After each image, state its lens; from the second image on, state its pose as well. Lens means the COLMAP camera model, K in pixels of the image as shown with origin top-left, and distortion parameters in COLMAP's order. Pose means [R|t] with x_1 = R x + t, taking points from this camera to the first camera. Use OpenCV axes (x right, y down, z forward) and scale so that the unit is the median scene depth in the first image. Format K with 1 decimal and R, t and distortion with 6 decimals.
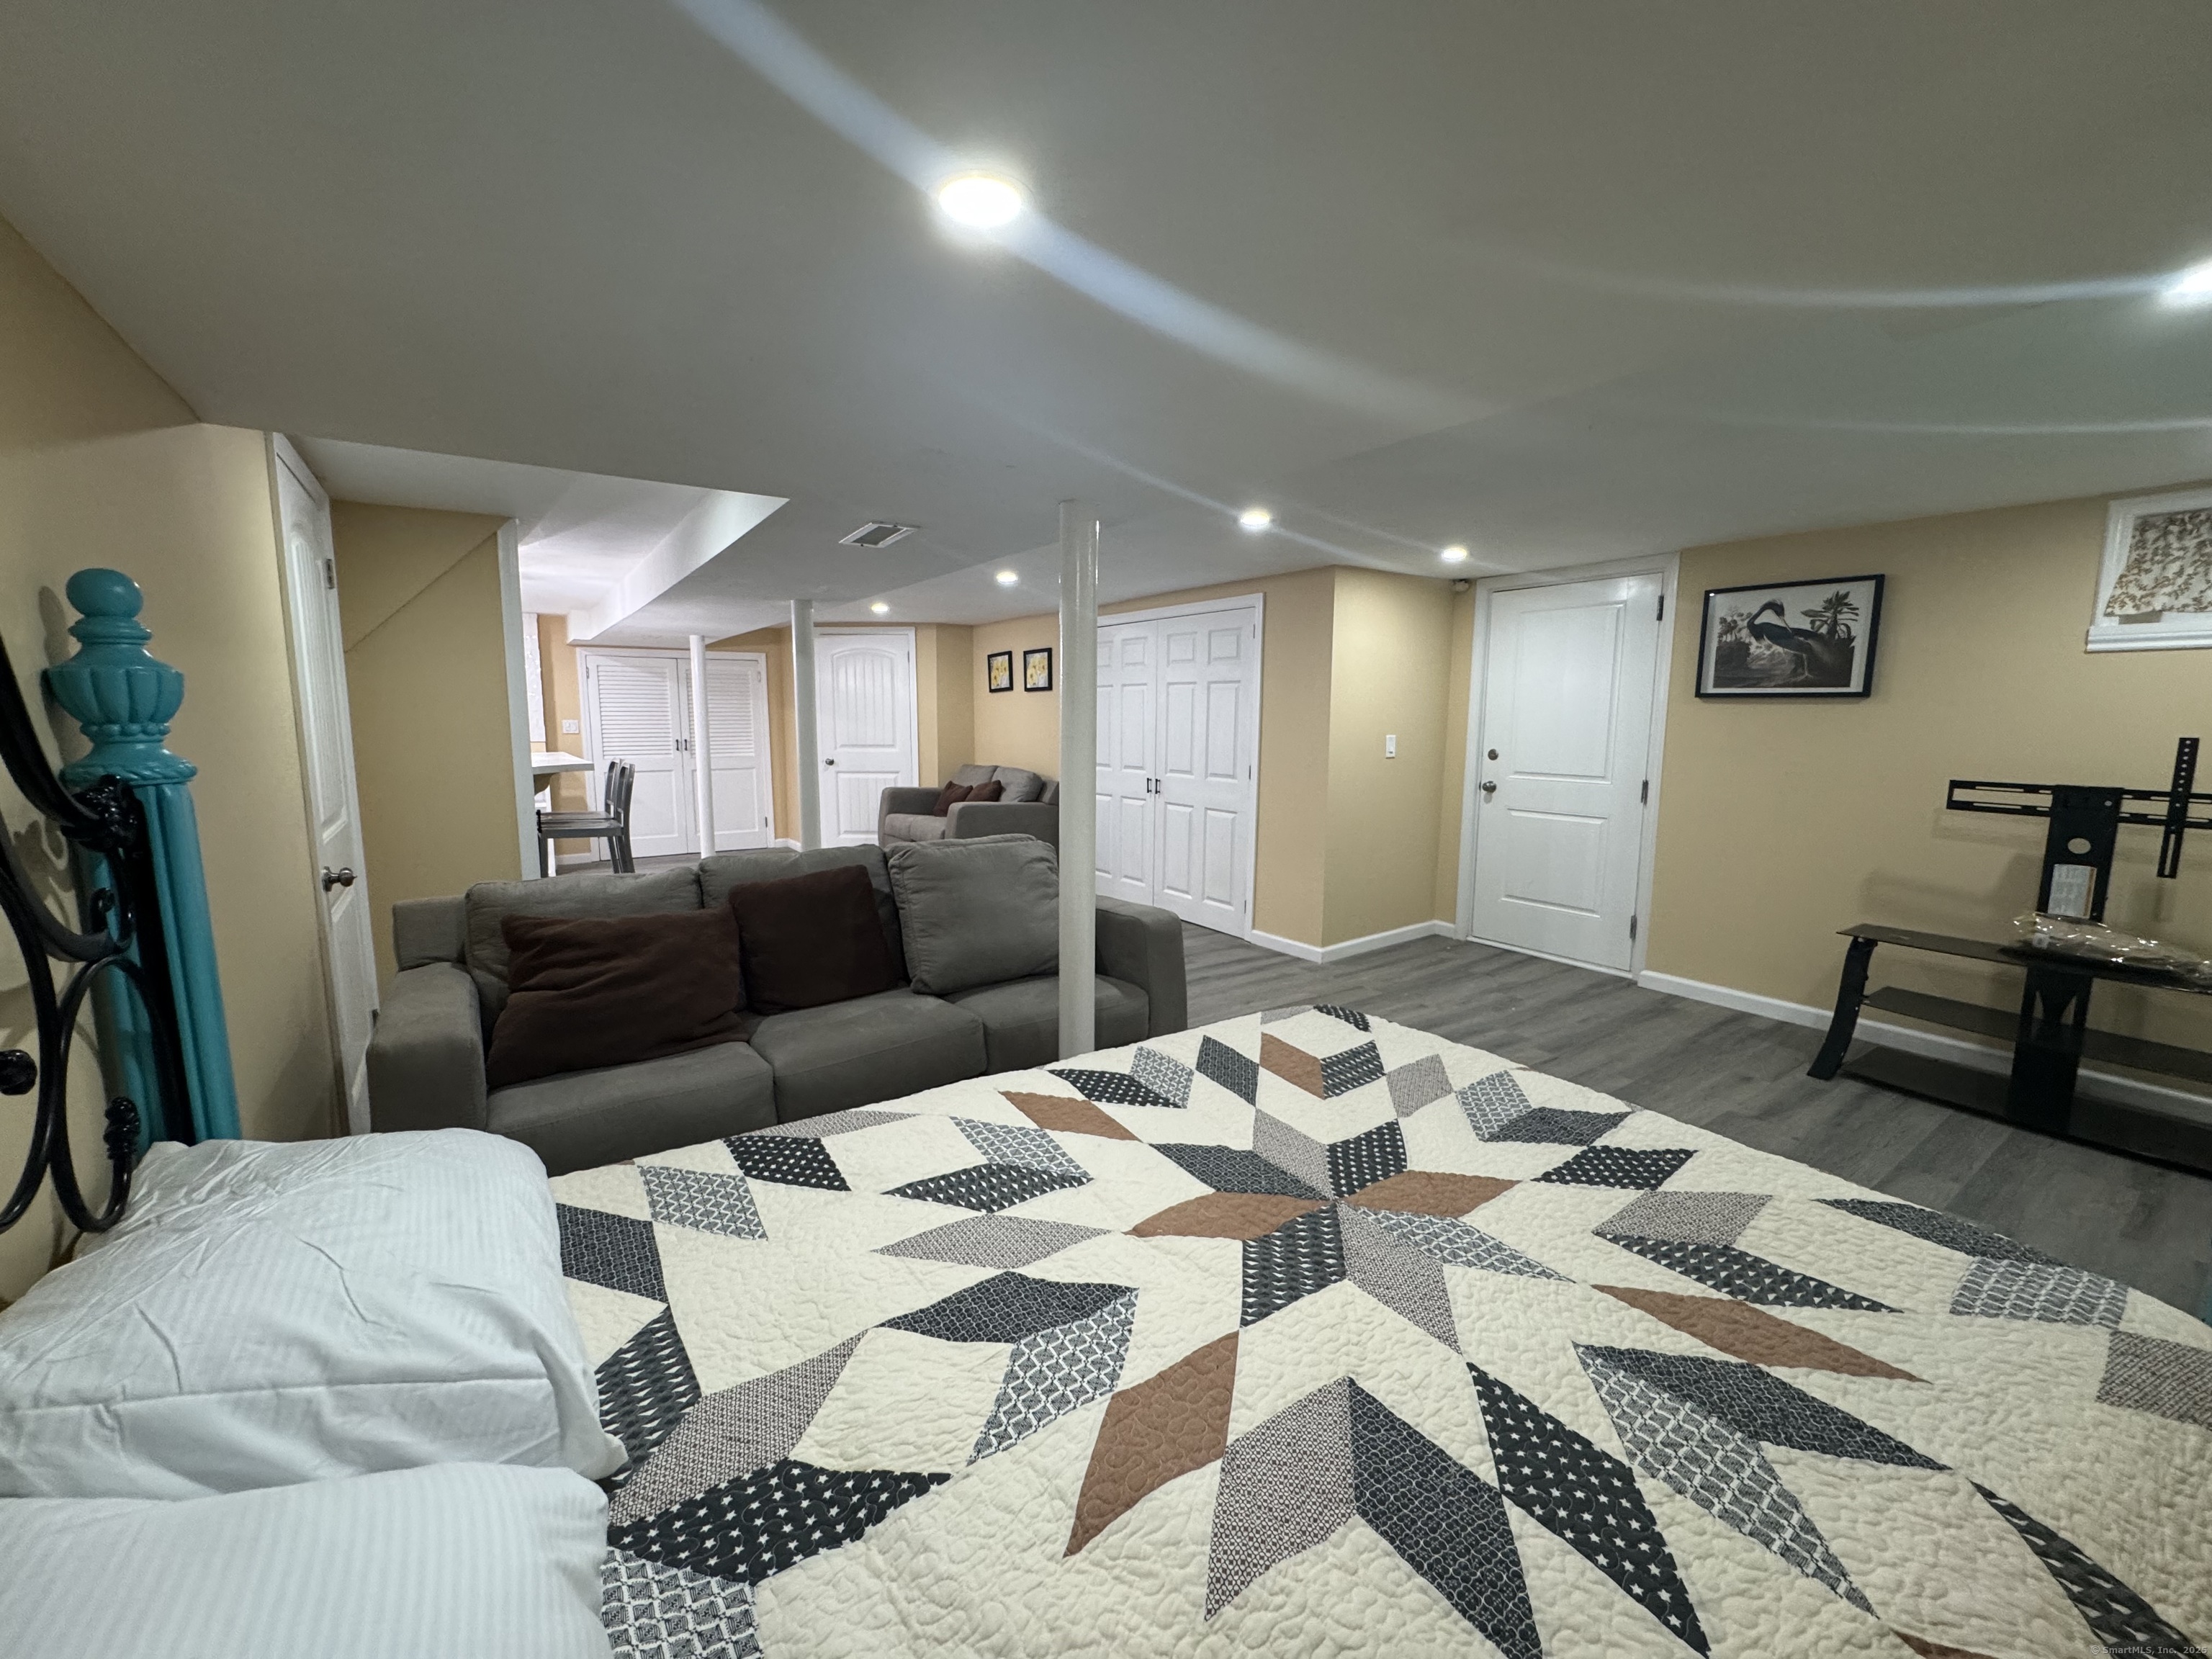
lens RADIAL K [[883.0, 0, 1112.4], [0, 883.0, 829.5], [0, 0, 1]] dist [-0.003792, 0.000535]
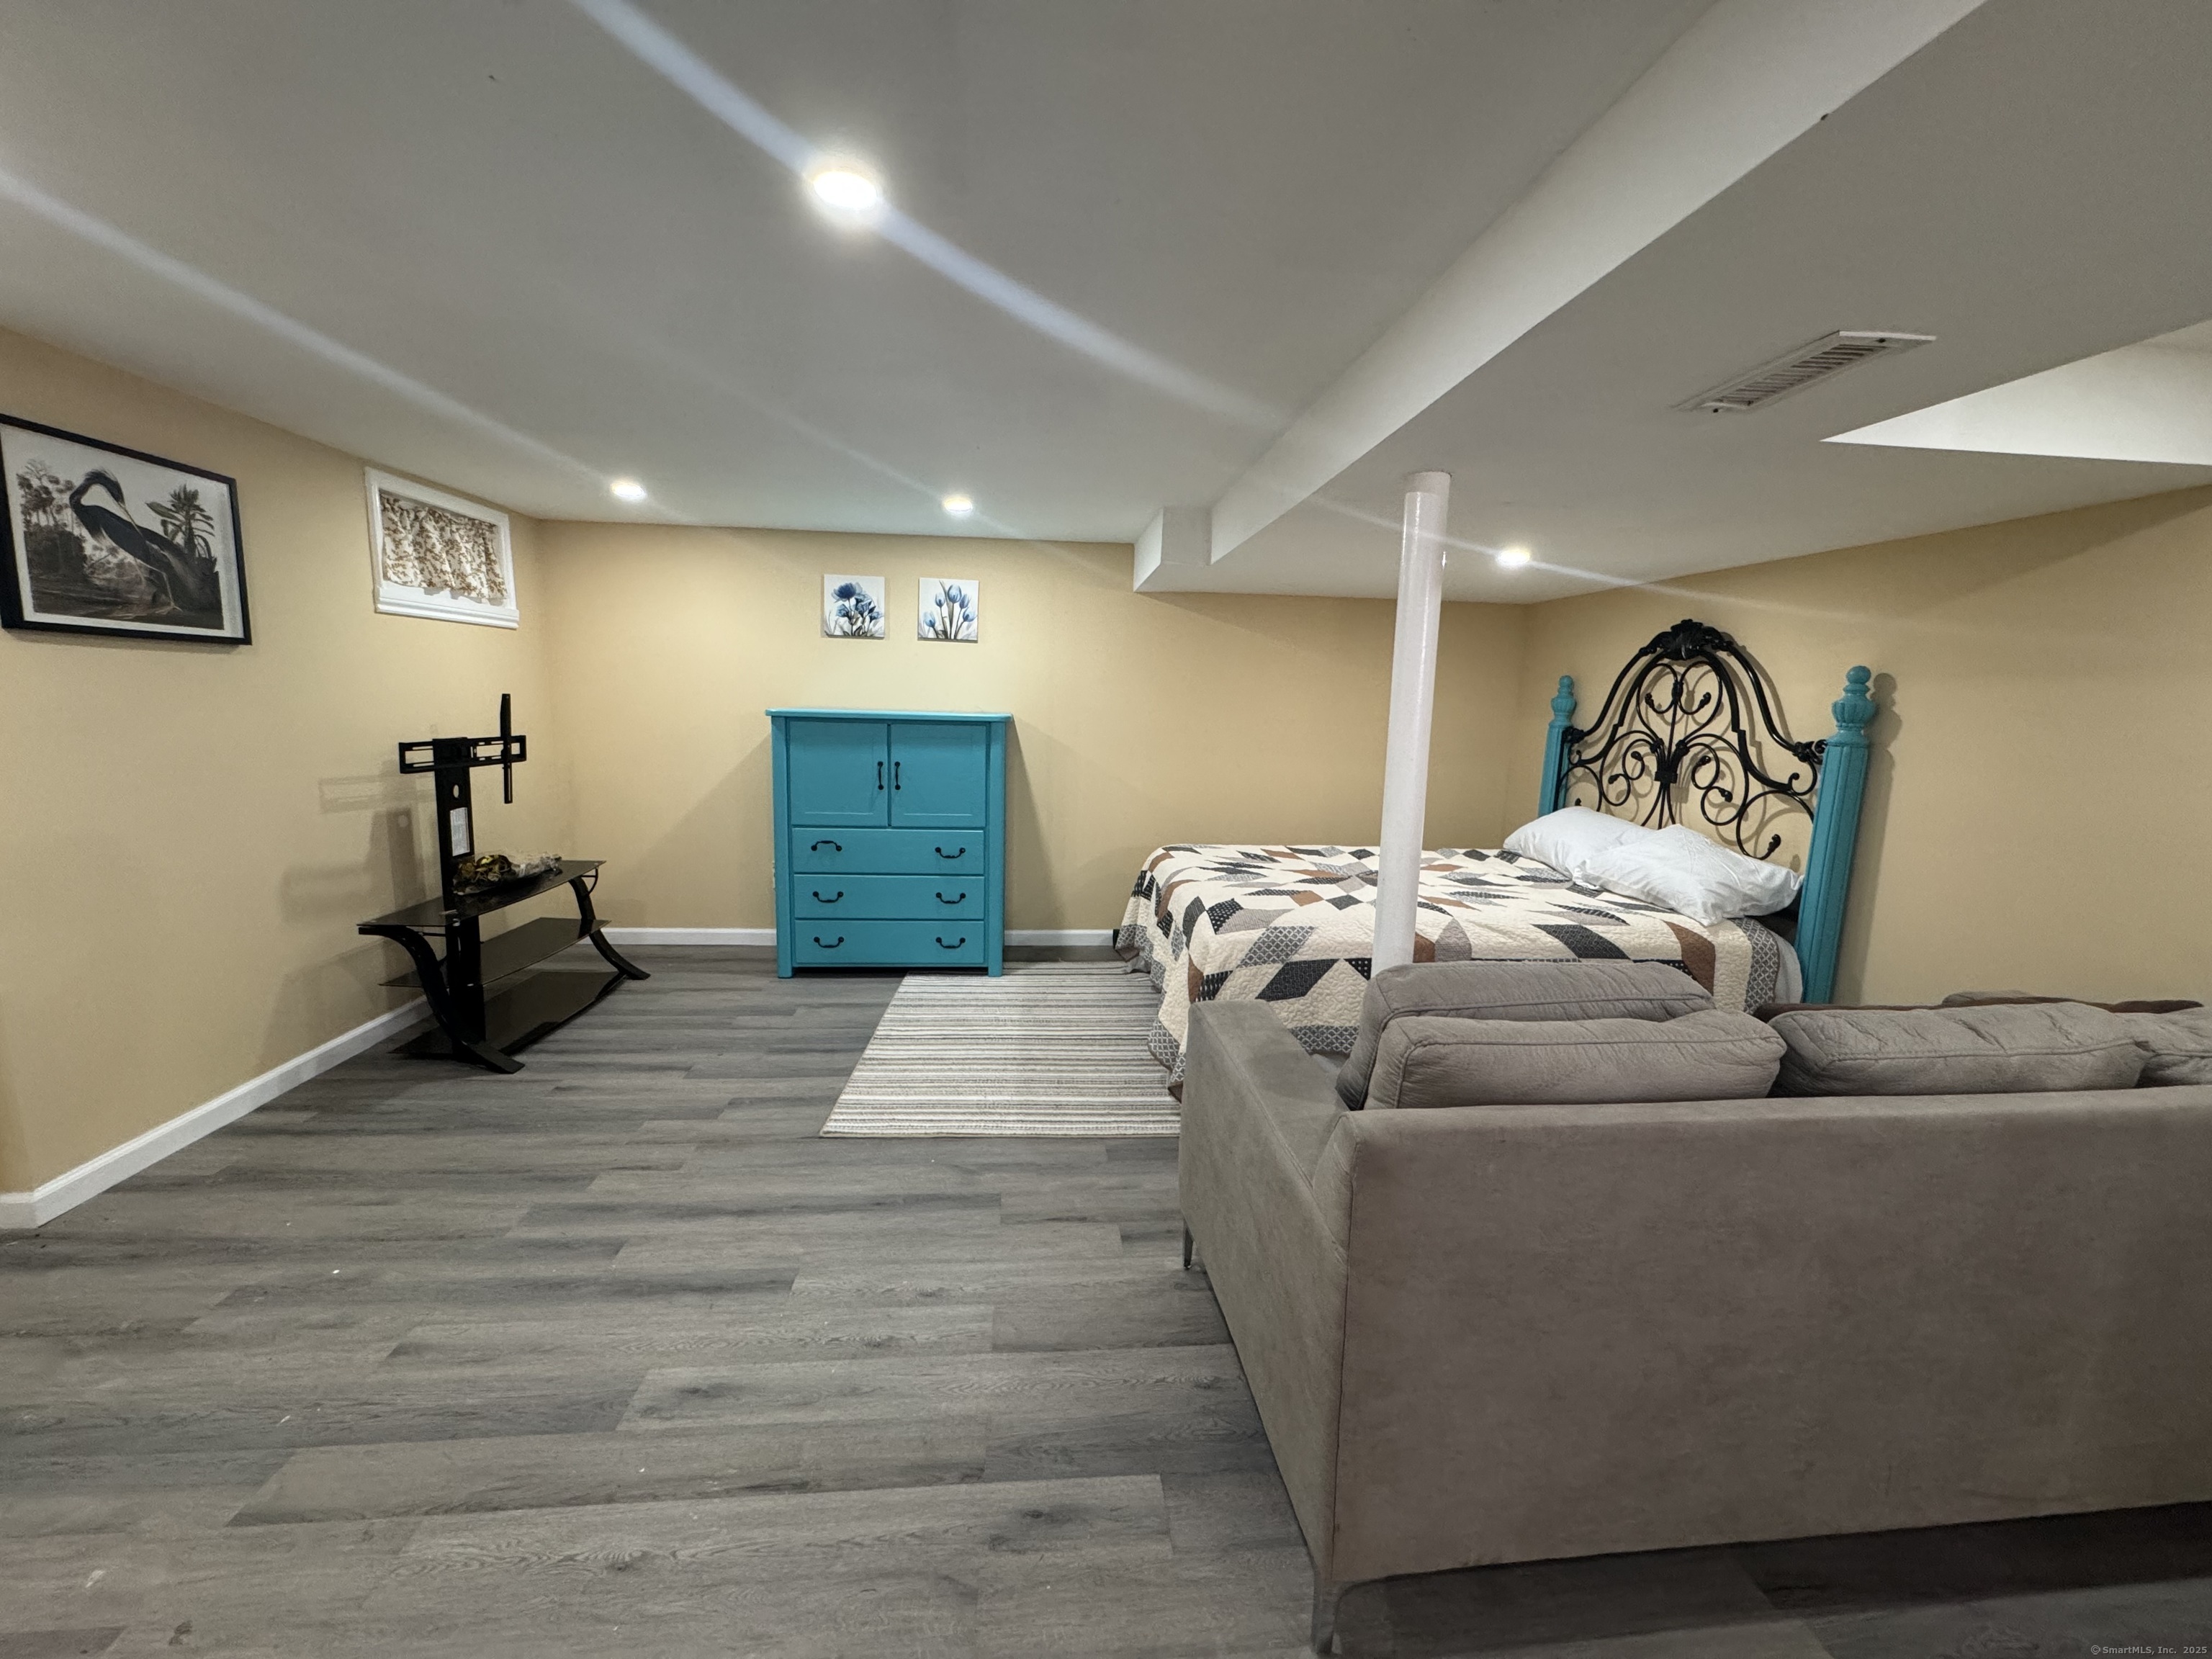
lens RADIAL K [[883.0, 0, 1102.8], [0, 883.0, 829.0], [0, 0, 1]] dist [-0.003792, 0.000535]
pose [[-0.863786, -0.104104, 0.492987, -0.146860], [0.033592, 0.964347, 0.262499, -0.166619], [-0.502738, 0.243303, -0.829493, 1.254554]]
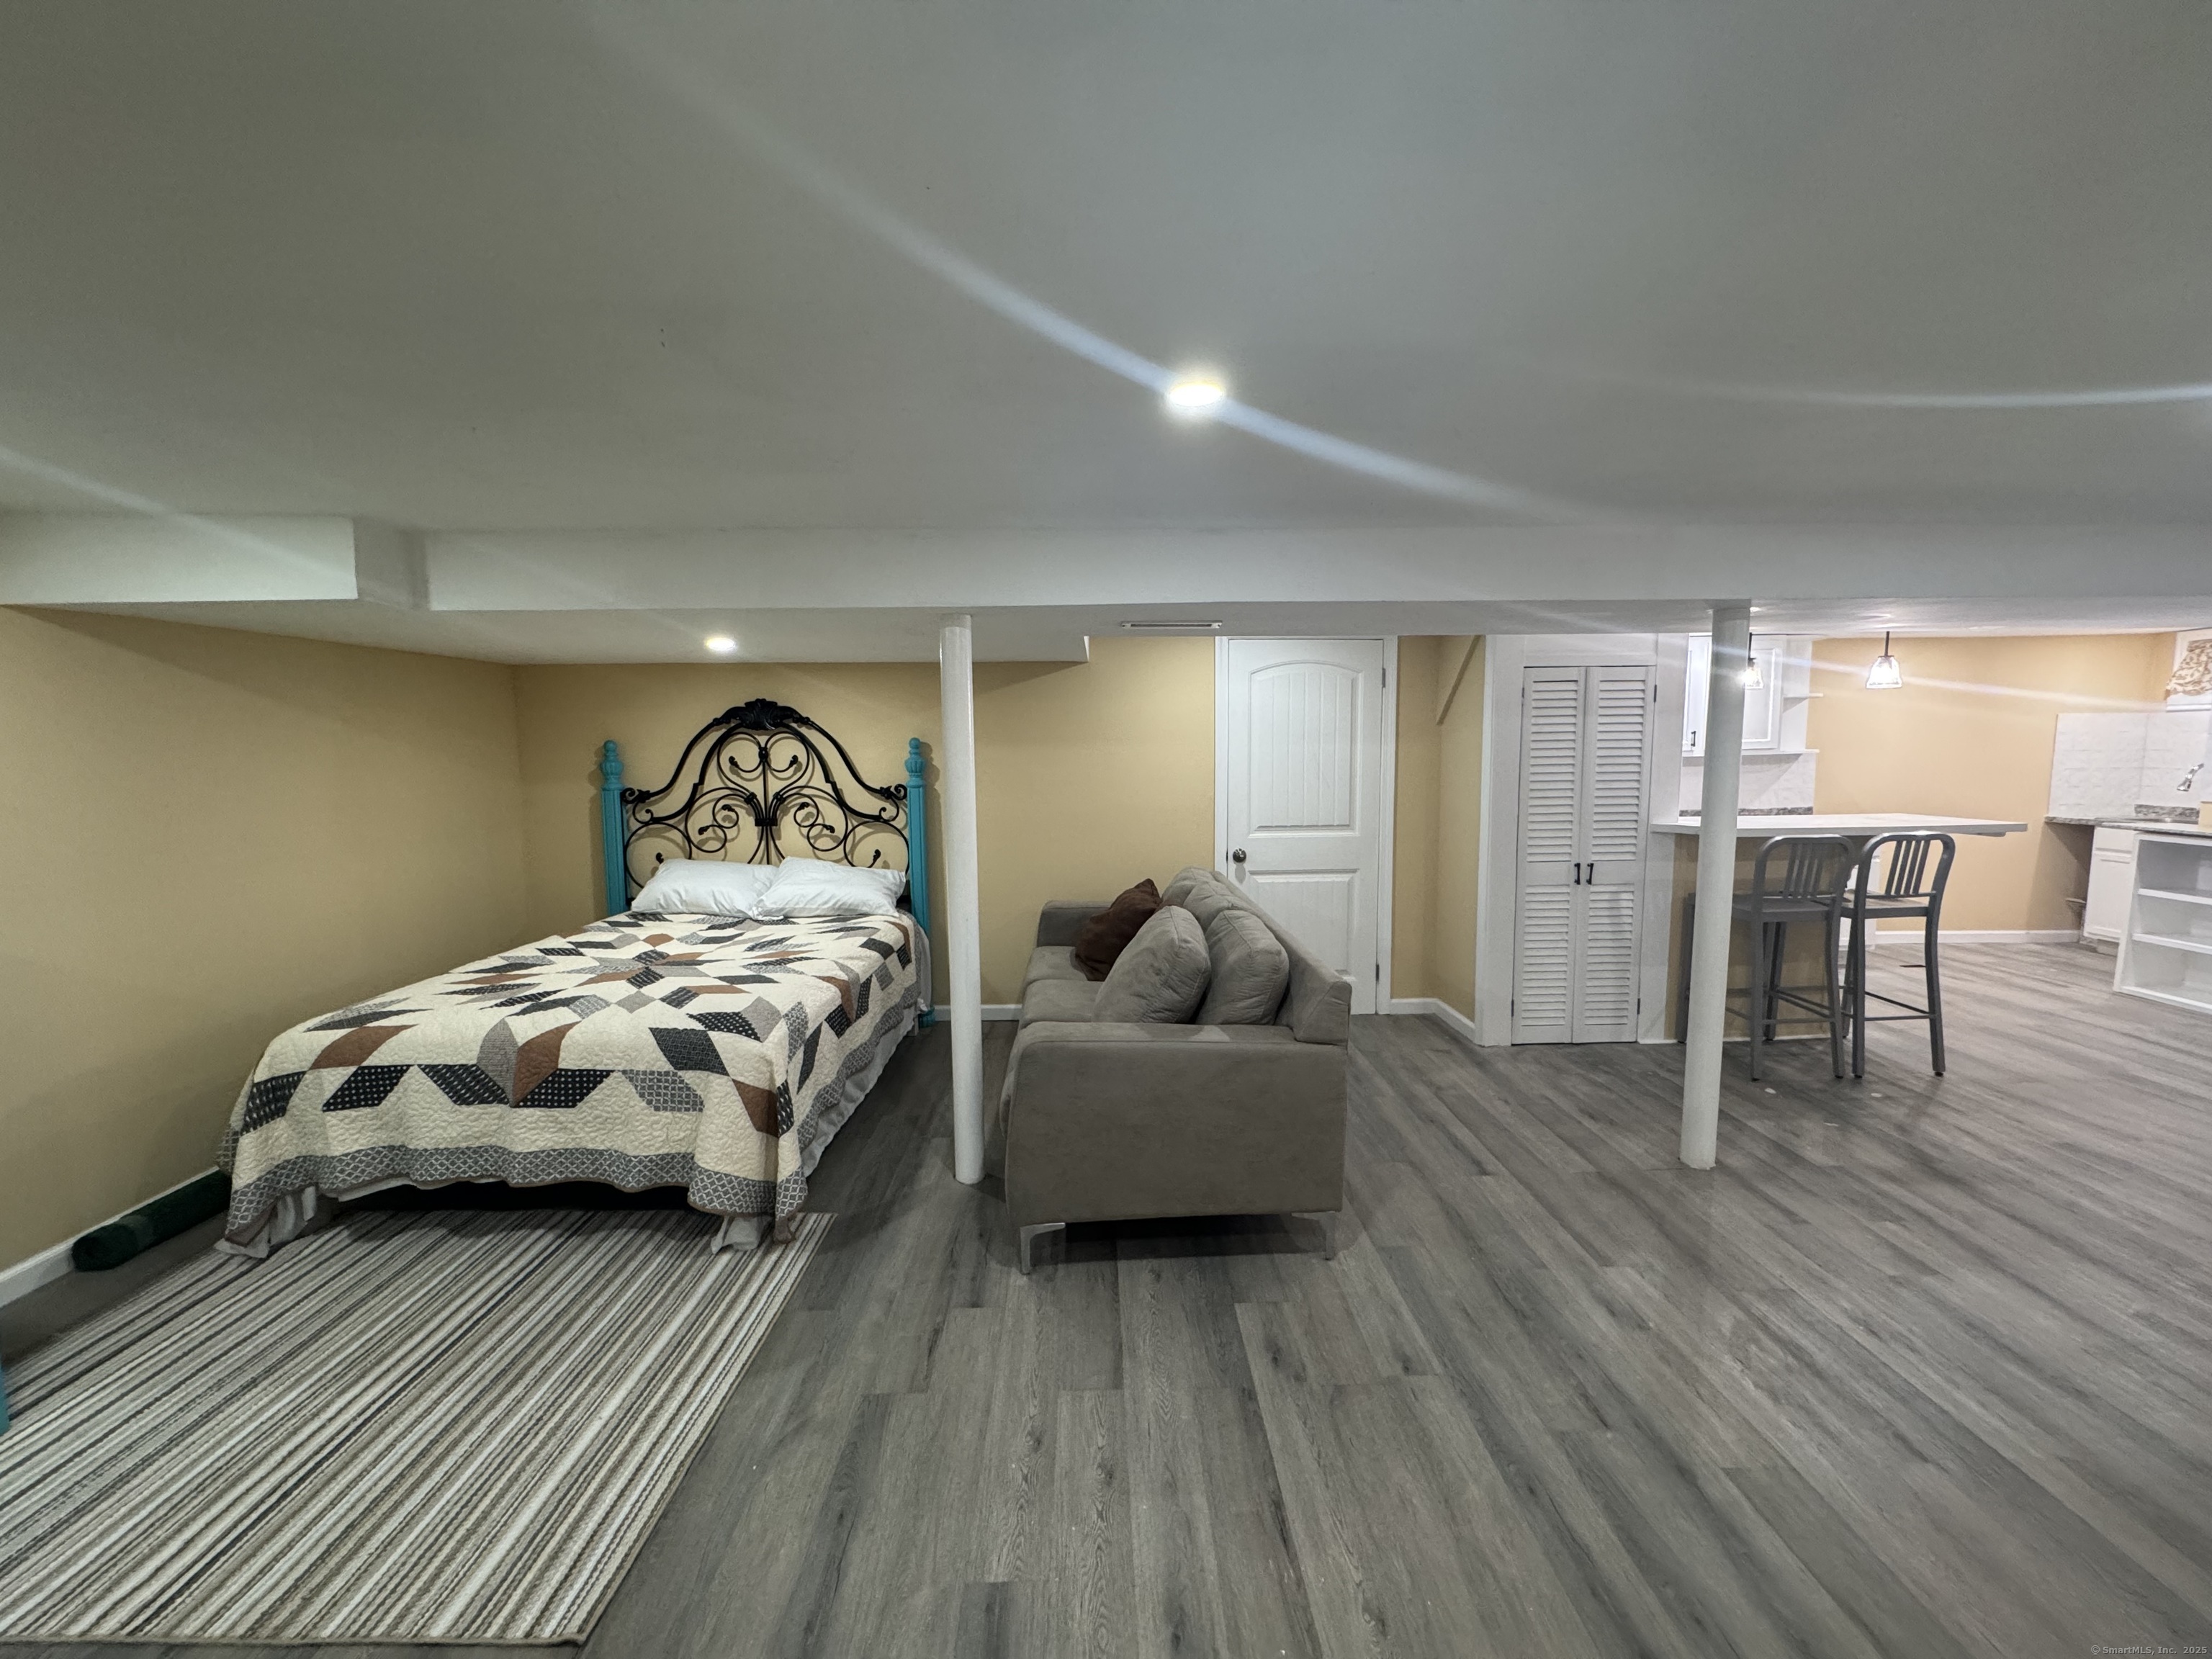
lens RADIAL K [[883.0, 0, 1106.8], [0, 883.0, 825.1], [0, 0, 1]] dist [-0.003792, 0.000535]
pose [[-0.560249, 0.079497, -0.824501, 0.548293], [-0.102548, 0.981070, 0.164274, -0.191610], [0.821952, 0.176585, -0.541491, 1.175909]]
